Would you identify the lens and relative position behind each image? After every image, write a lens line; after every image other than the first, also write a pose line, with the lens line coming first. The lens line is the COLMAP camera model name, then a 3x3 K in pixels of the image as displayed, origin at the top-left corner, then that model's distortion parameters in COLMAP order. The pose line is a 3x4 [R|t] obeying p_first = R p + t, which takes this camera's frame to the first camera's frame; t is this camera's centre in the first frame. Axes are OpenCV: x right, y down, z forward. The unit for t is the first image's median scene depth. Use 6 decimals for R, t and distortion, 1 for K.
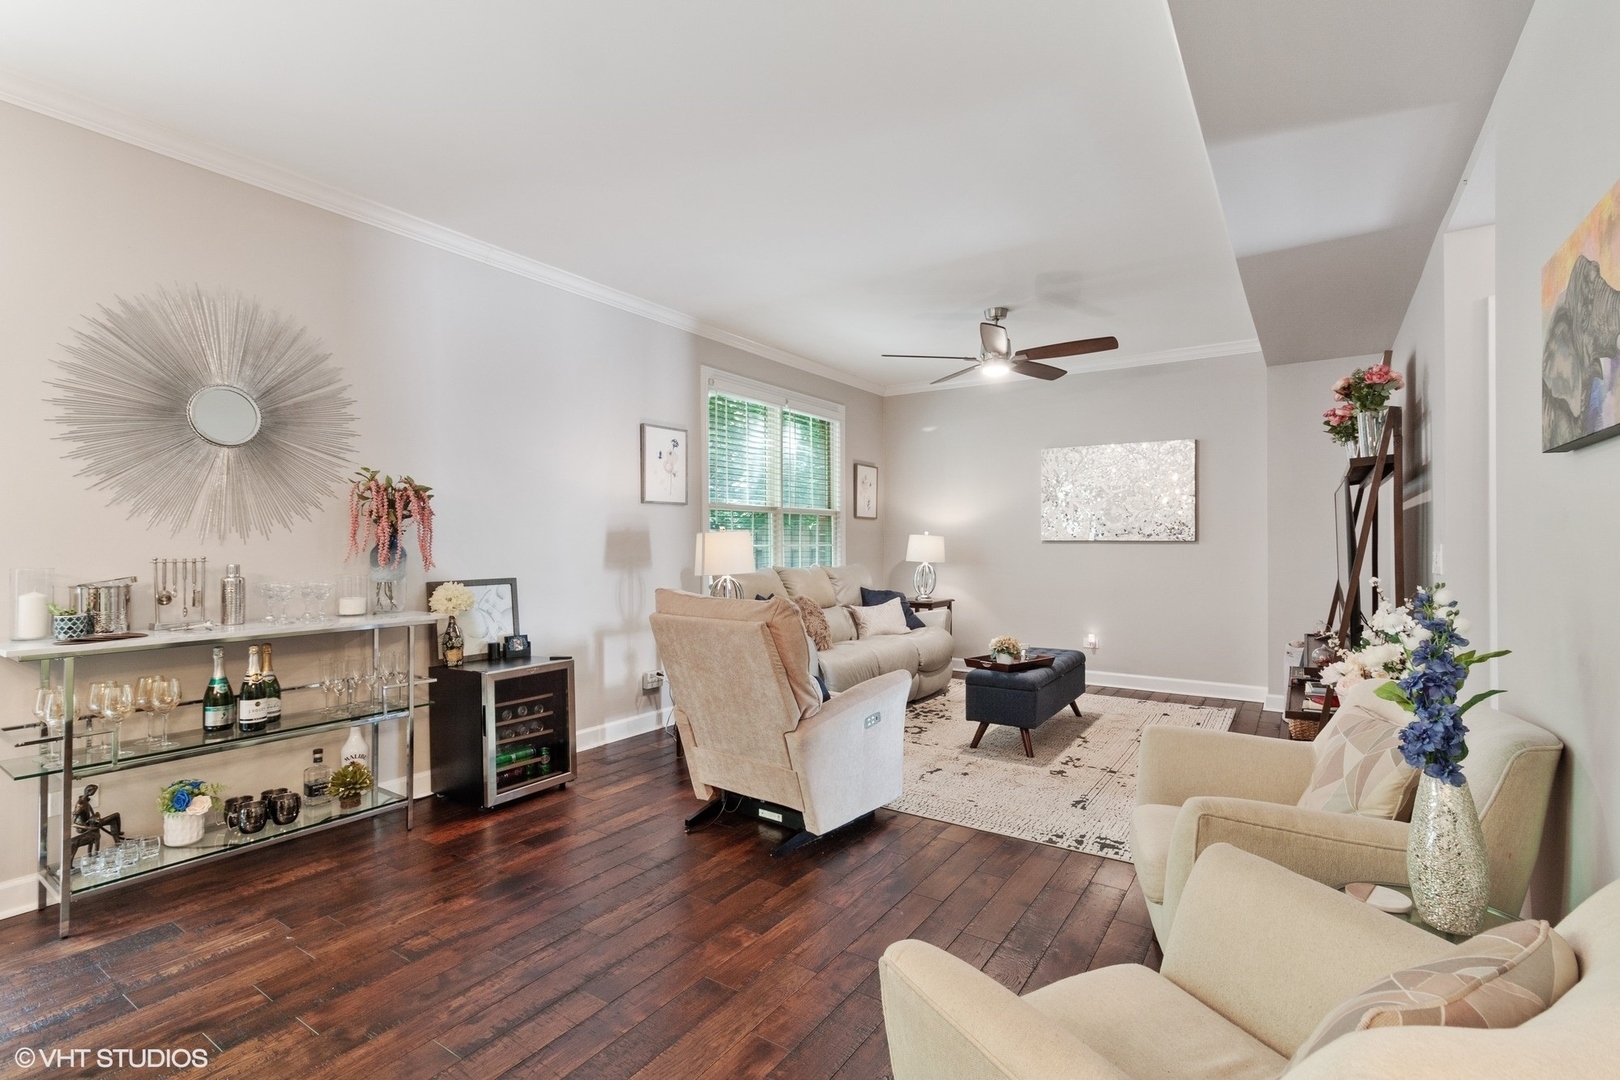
lens RADIAL K [[756.5, 0, 808.1], [0, 756.5, 540.4], [0, 0, 1]] dist [0.004097, -0.000912]
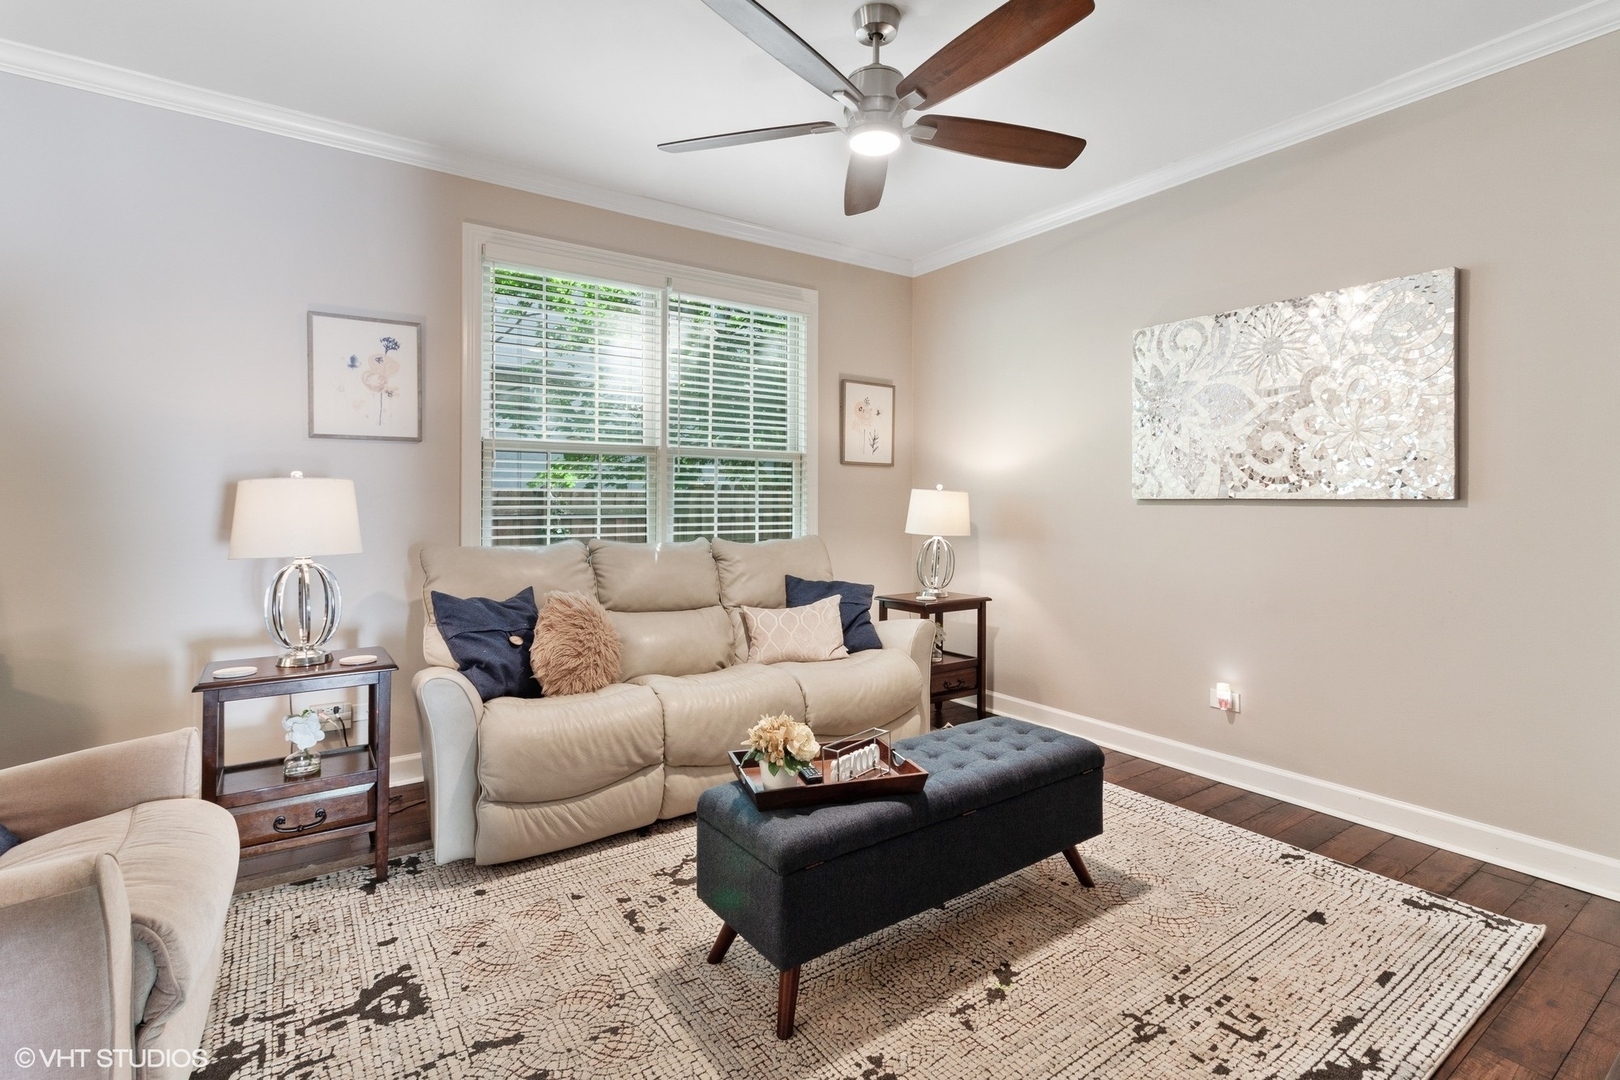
lens RADIAL K [[756.5, 0, 814.1], [0, 756.5, 503.3], [0, 0, 1]] dist [0.004097, -0.000912]
pose [[0.930398, 0.002992, -0.366538, 0.325012], [-0.001706, 0.999991, 0.003832, 0.001924], [0.366546, -0.002940, 0.930395, 0.452373]]
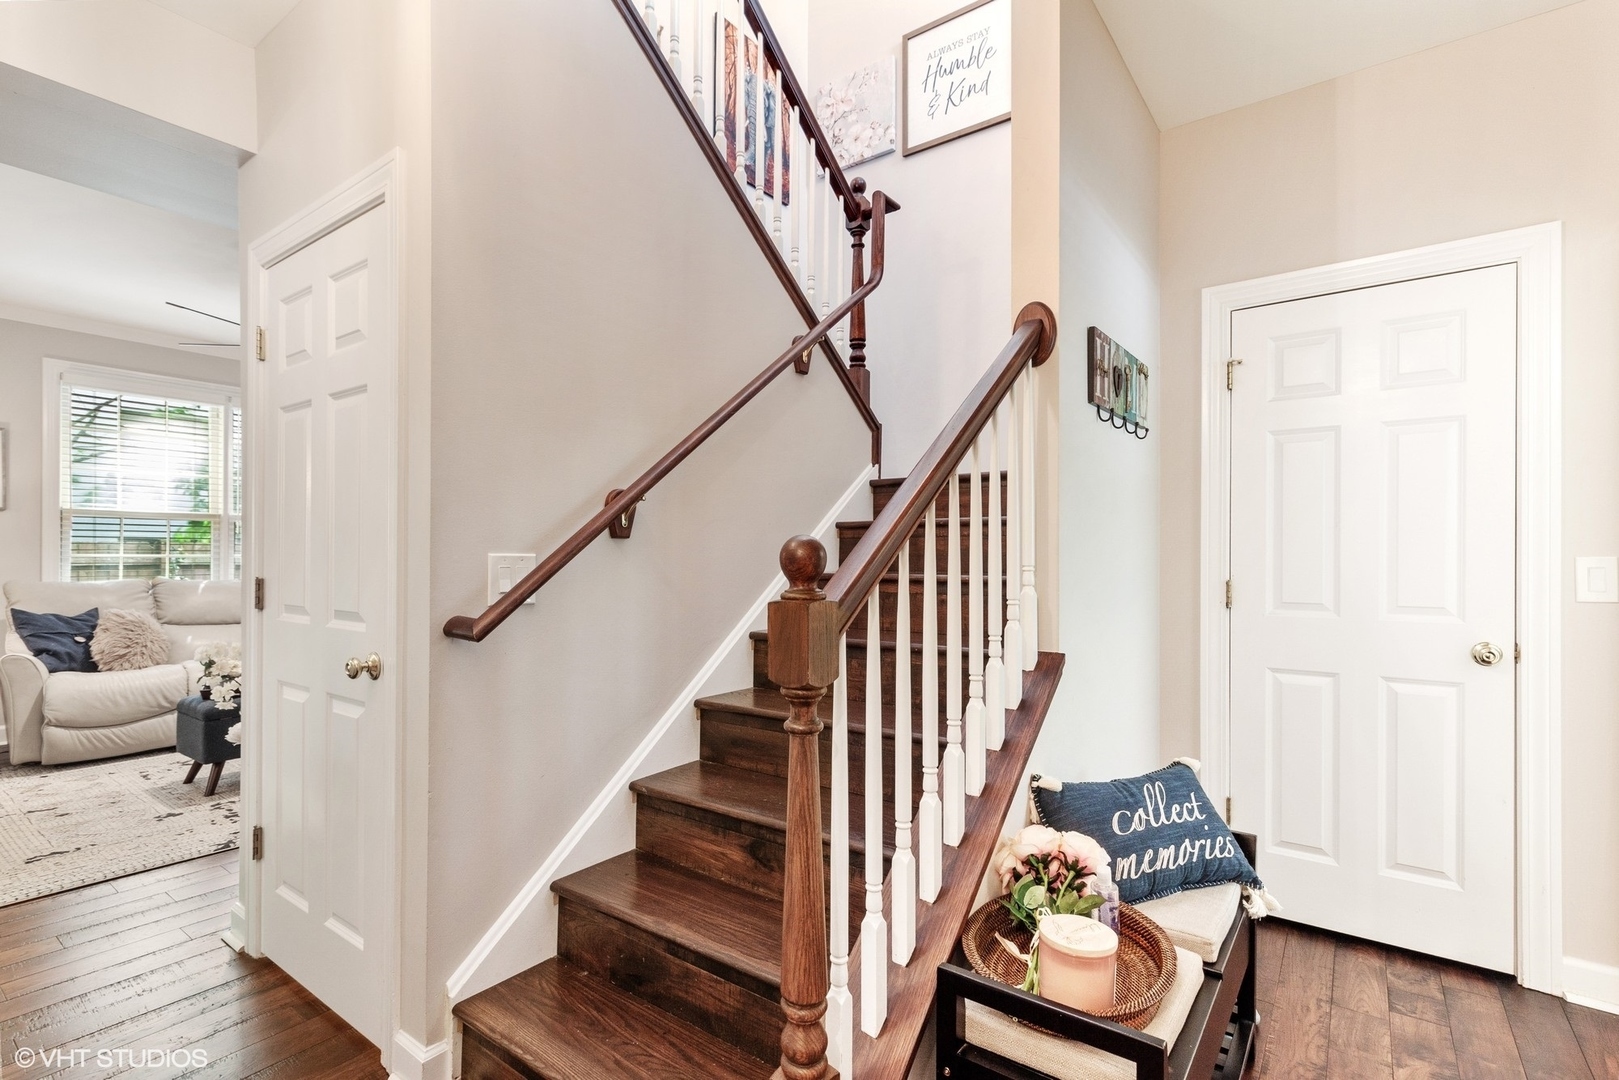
lens RADIAL K [[756.1, 0, 813.8], [0, 756.1, 563.6], [0, 0, 1]] dist [0.004097, -0.000912]
pose [[0.998409, 0.010488, -0.055398, 0.745781], [-0.009956, 0.999902, 0.009860, 0.000033], [0.055495, -0.009292, 0.998416, 0.114367]]
